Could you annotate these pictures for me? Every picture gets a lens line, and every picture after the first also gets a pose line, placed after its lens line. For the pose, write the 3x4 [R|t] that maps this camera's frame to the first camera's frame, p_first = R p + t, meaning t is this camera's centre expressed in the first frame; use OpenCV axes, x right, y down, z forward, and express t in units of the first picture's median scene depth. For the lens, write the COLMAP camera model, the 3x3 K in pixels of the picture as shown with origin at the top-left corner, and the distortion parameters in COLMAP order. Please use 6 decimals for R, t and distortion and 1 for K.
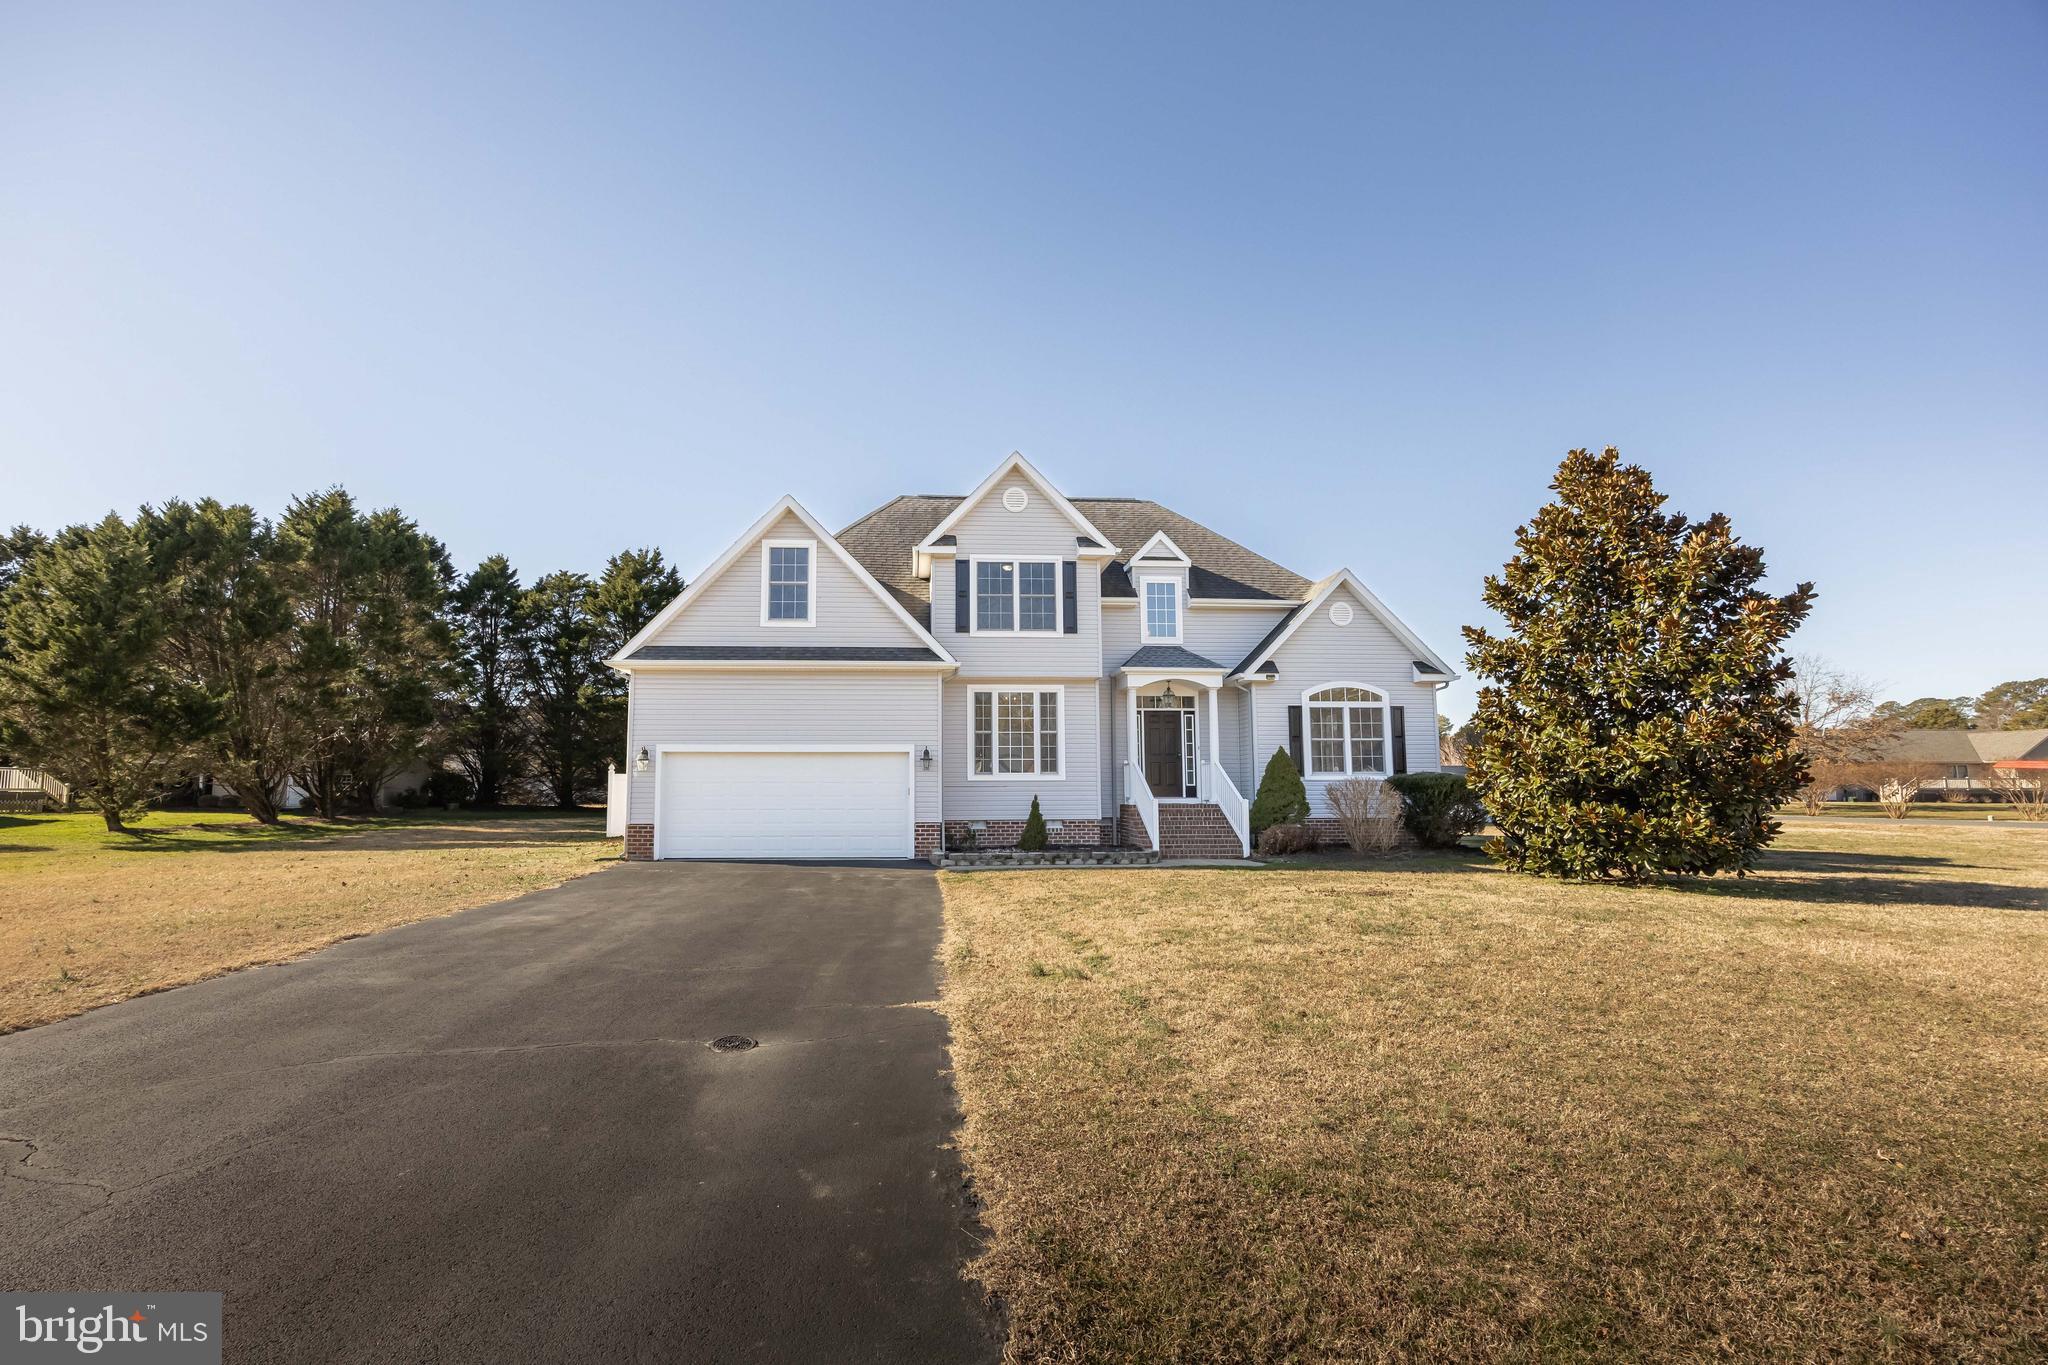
lens RADIAL K [[858.0, 0, 949.3], [0, 858.0, 687.5], [0, 0, 1]] dist [-0.001319, -0.000296]
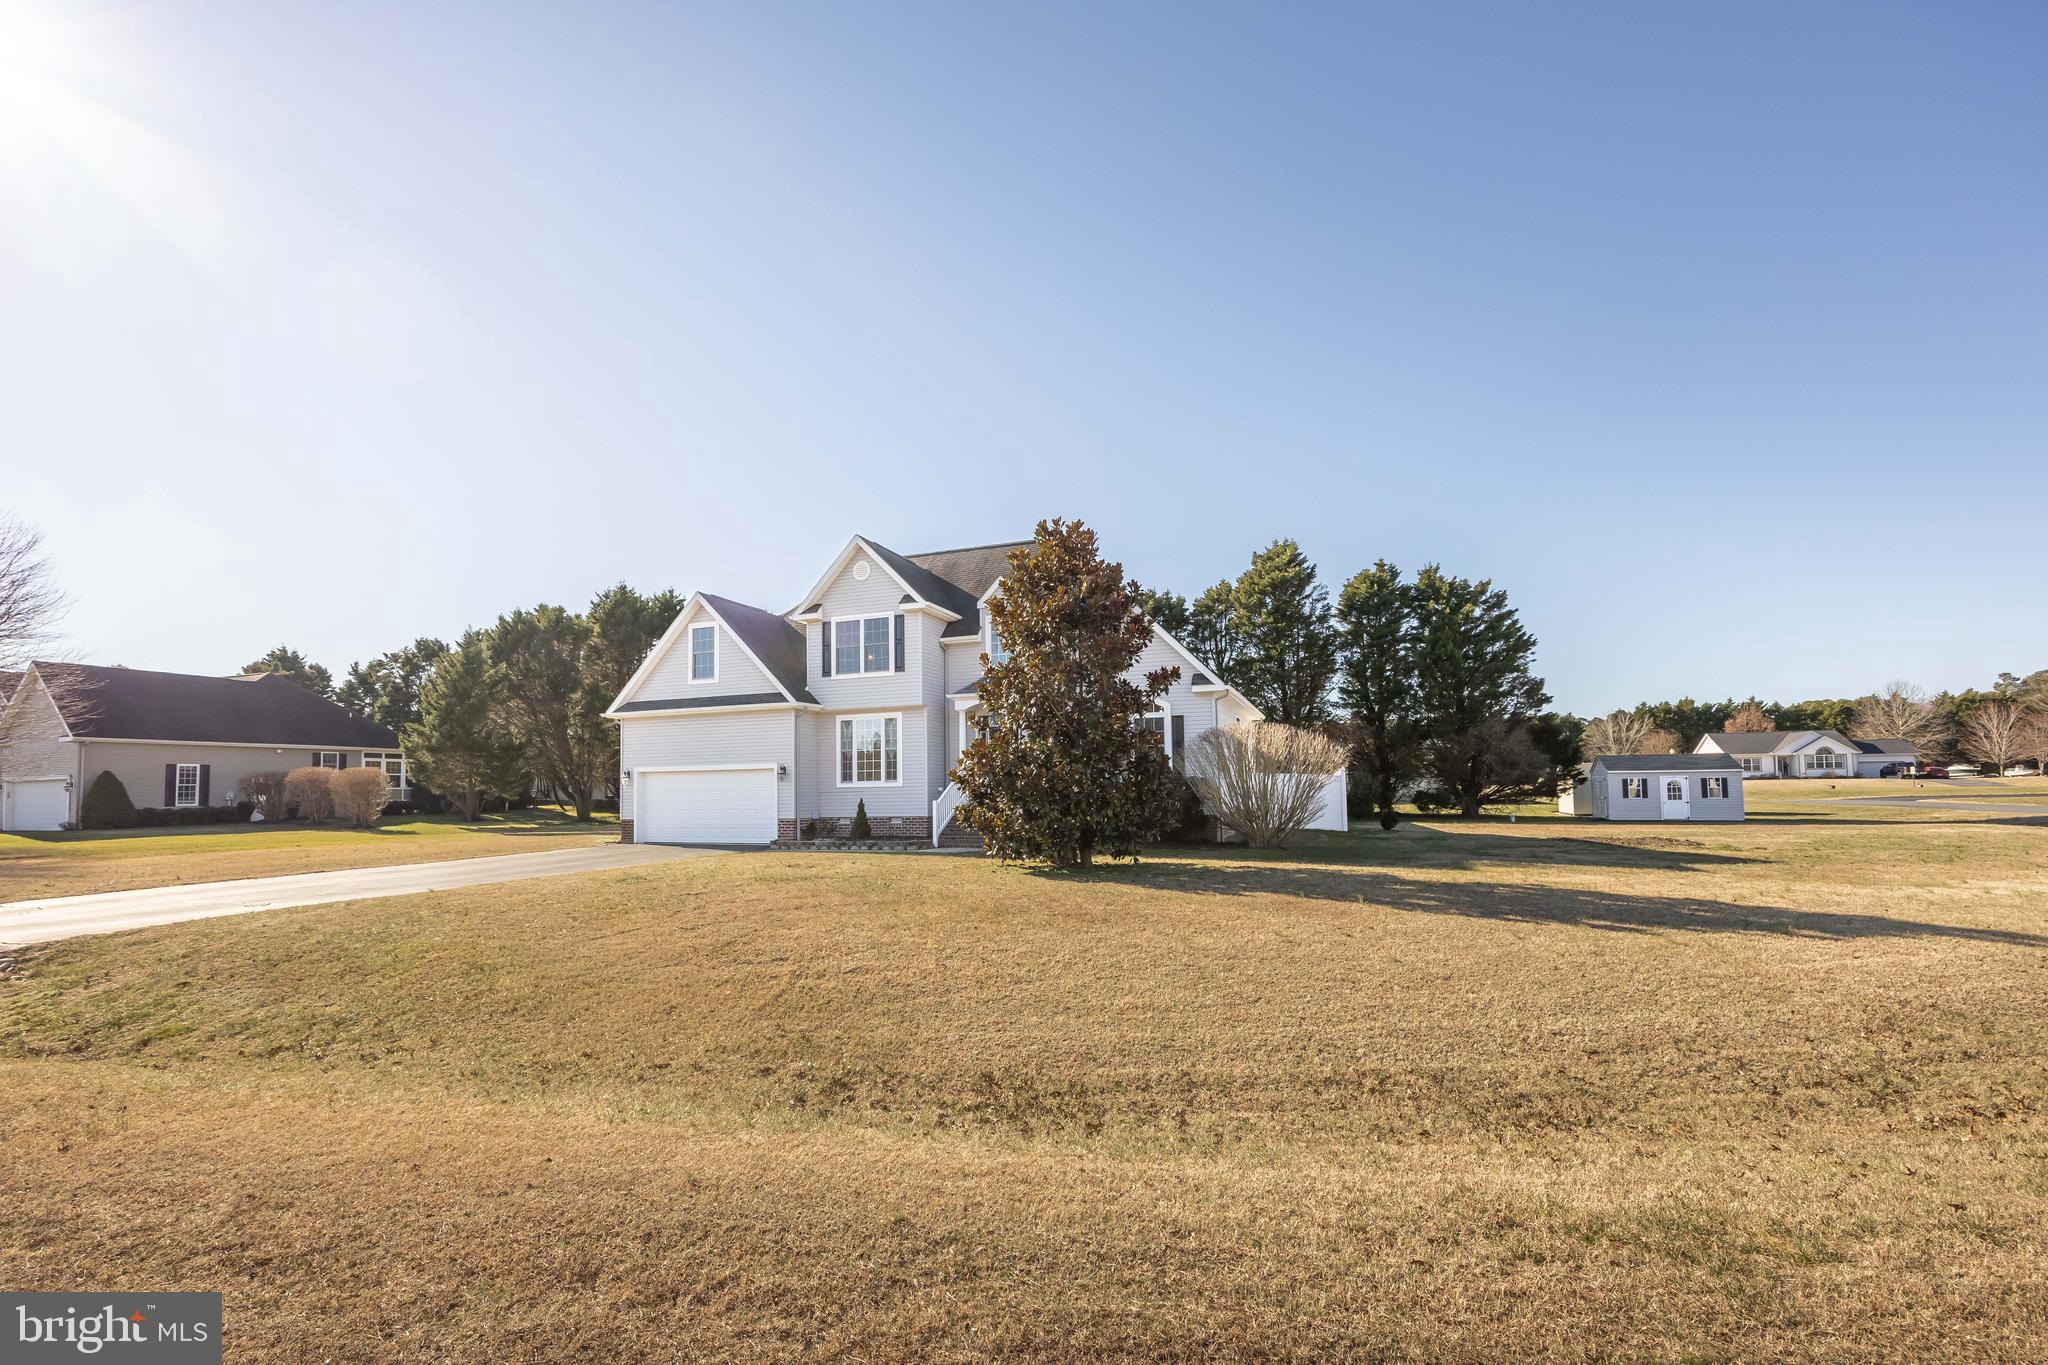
lens RADIAL K [[863.2, 0, 1013.5], [0, 863.2, 728.8], [0, 0, 1]] dist [-0.011340, -0.000013]
pose [[0.918189, -0.040506, -0.394066, 0.801719], [0.061247, 0.997313, 0.040195, -0.019555], [0.391379, -0.061042, 0.918203, -0.119640]]
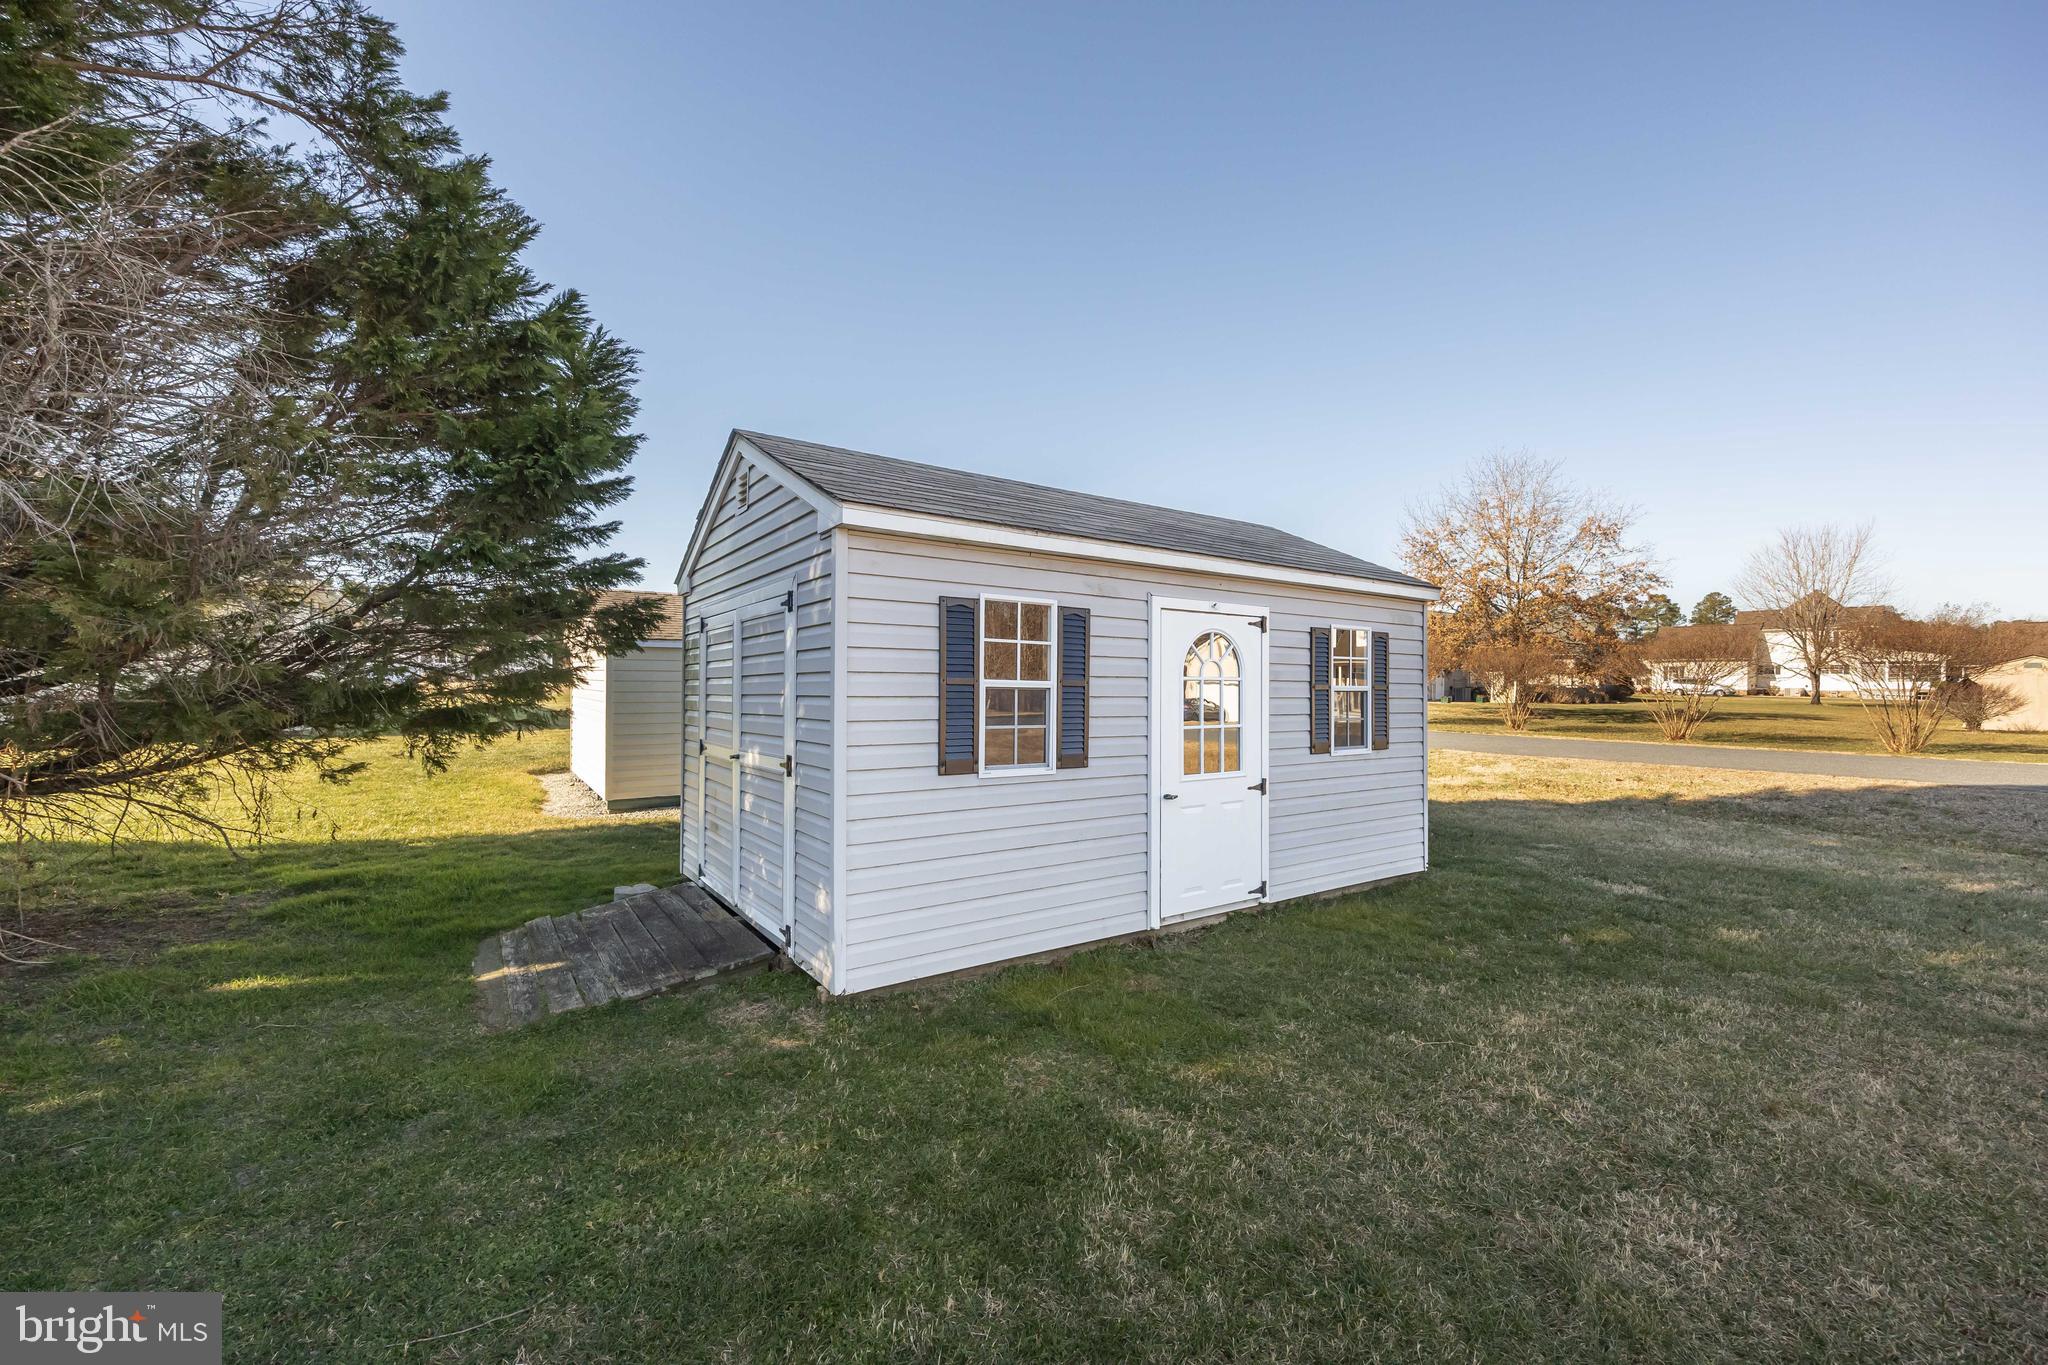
lens RADIAL K [[812.0, 0, 1024.0], [0, 812.0, 682.5], [0, 0, 1]] dist [-0.001102, -0.000381]
pose [[0.842629, 0.010086, 0.538401, 1.241707], [-0.074375, 0.992422, 0.097810, 0.279875], [-0.533334, -0.122461, 0.836993, 2.199625]]
